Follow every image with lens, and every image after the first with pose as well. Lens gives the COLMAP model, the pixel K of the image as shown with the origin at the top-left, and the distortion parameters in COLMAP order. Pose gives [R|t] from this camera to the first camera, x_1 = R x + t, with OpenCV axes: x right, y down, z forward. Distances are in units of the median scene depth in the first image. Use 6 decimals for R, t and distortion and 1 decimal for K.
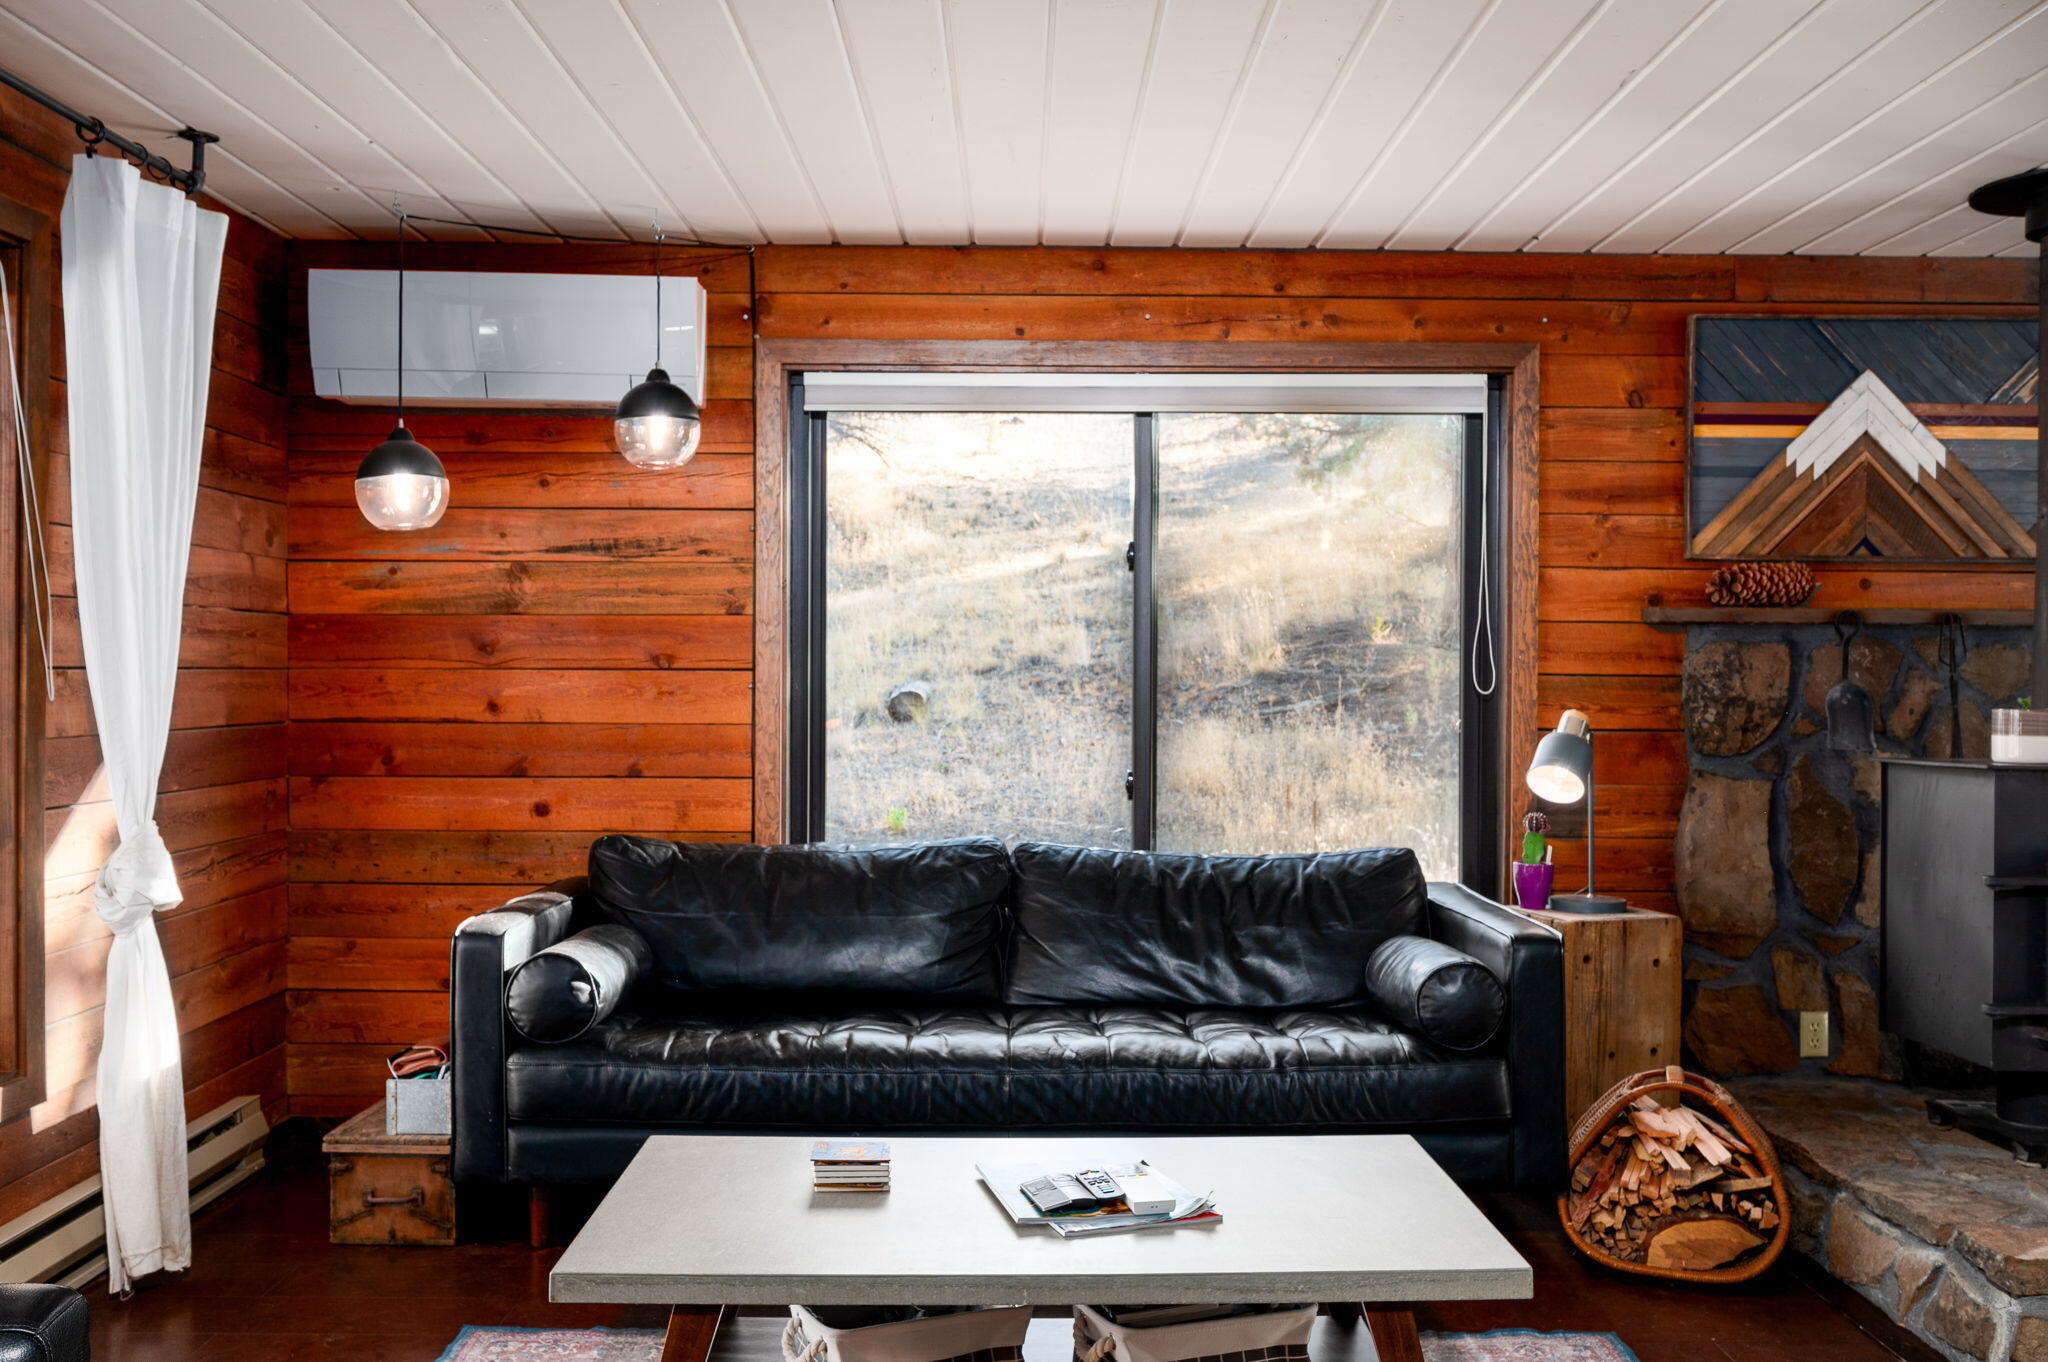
lens RADIAL K [[1810.8, 0, 1025.9], [0, 1810.8, 690.1], [0, 0, 1]] dist [-0.000403, -0.000232]
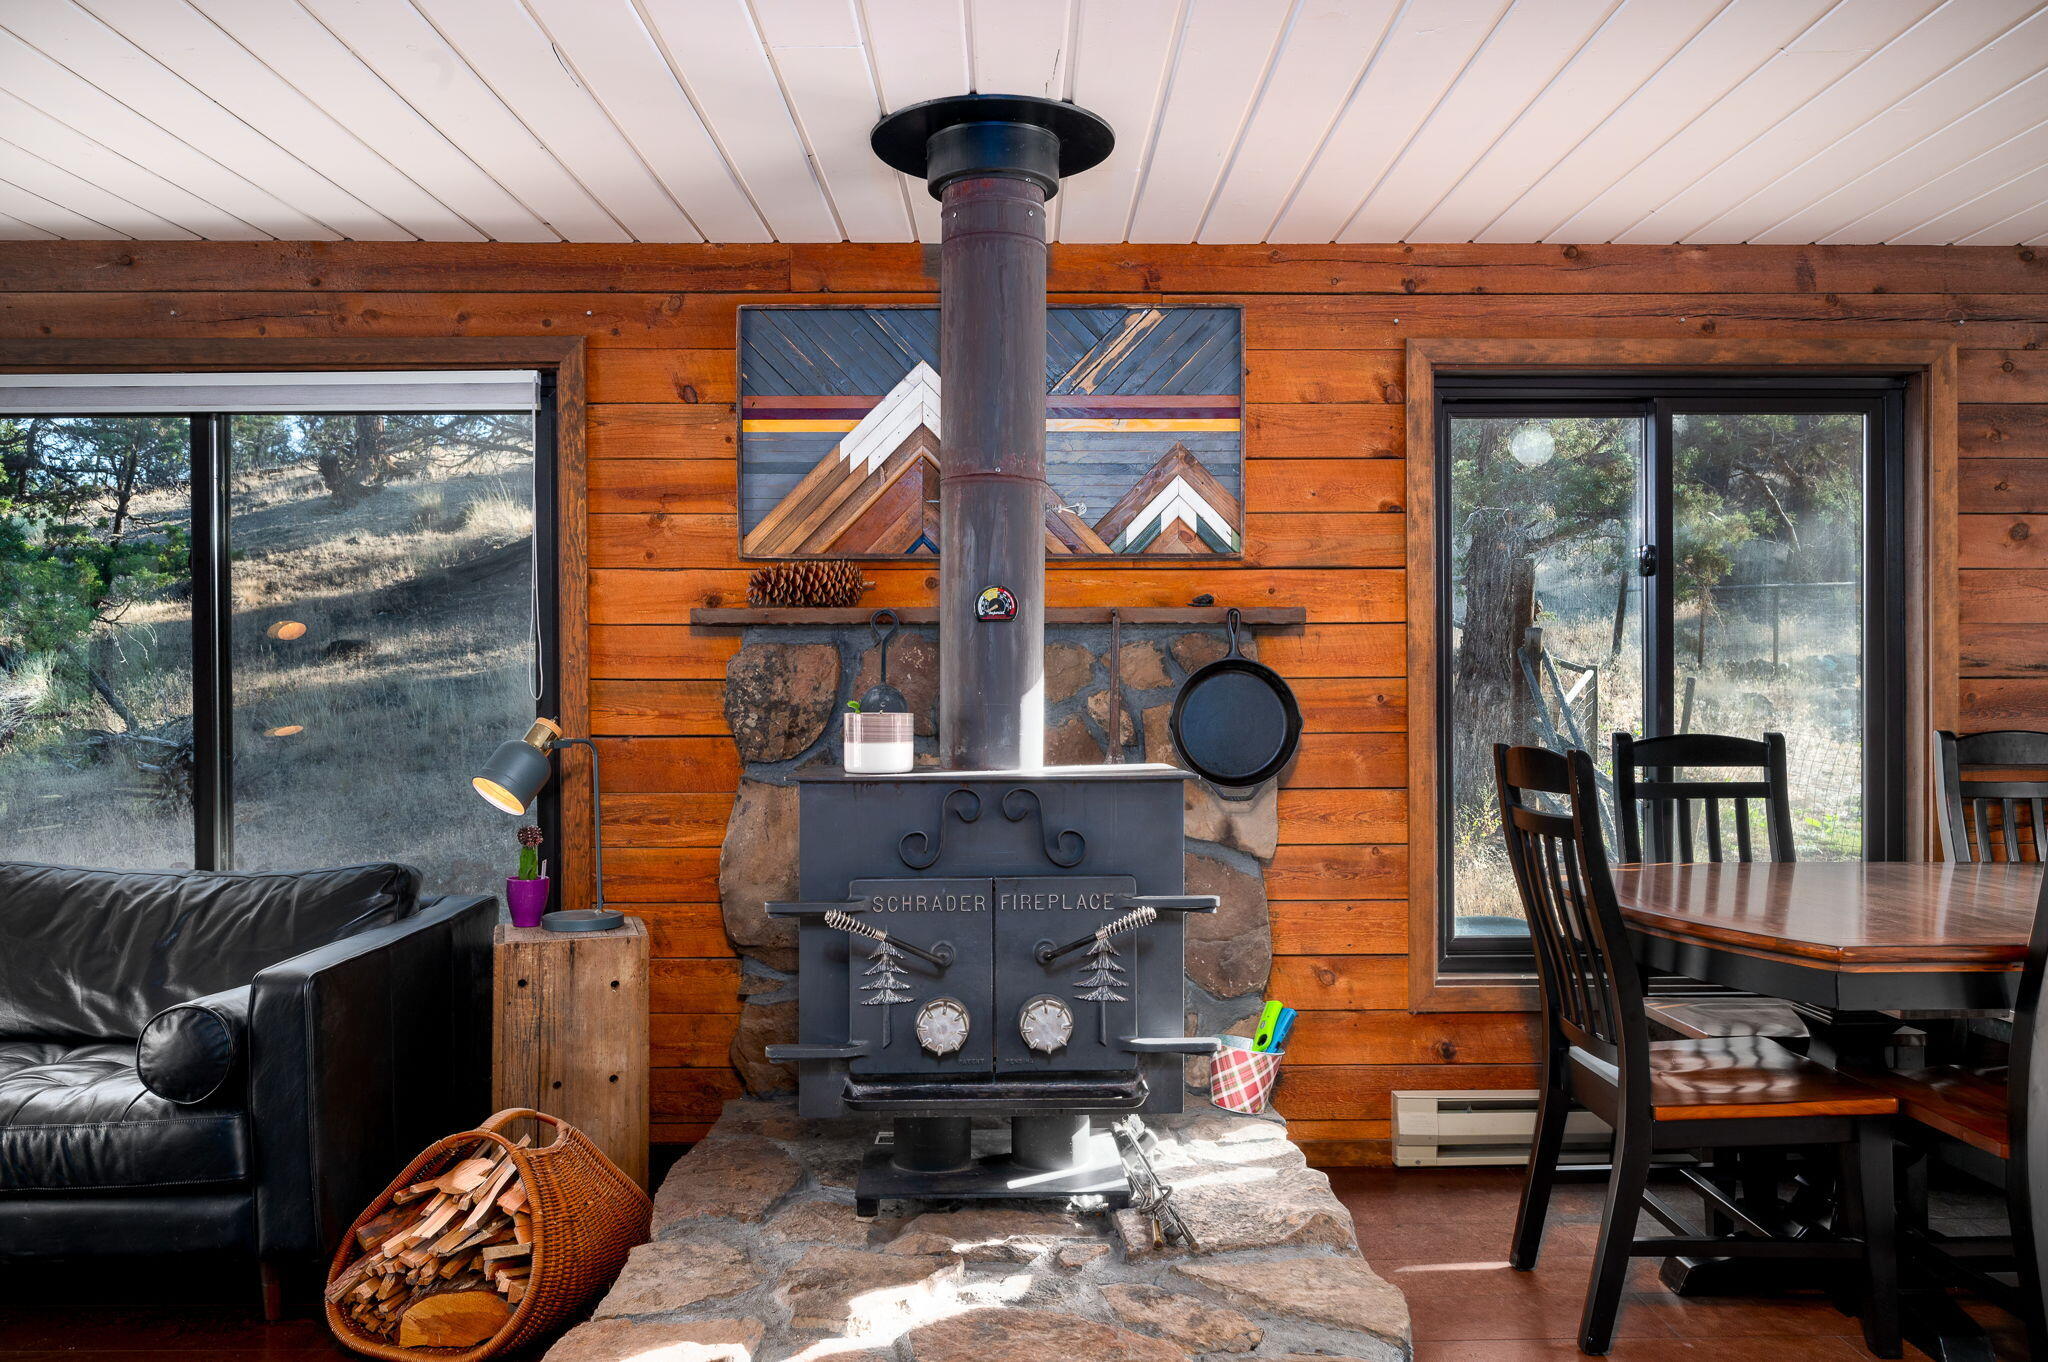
lens RADIAL K [[1441.9, 0, 1023.3], [0, 1441.9, 699.5], [0, 0, 1]] dist [-0.001016, -0.003180]
pose [[0.999925, -0.010844, 0.005614, 0.512182], [0.010834, 0.999939, 0.001915, 0.002935], [-0.005635, -0.001854, 0.999982, 0.229814]]
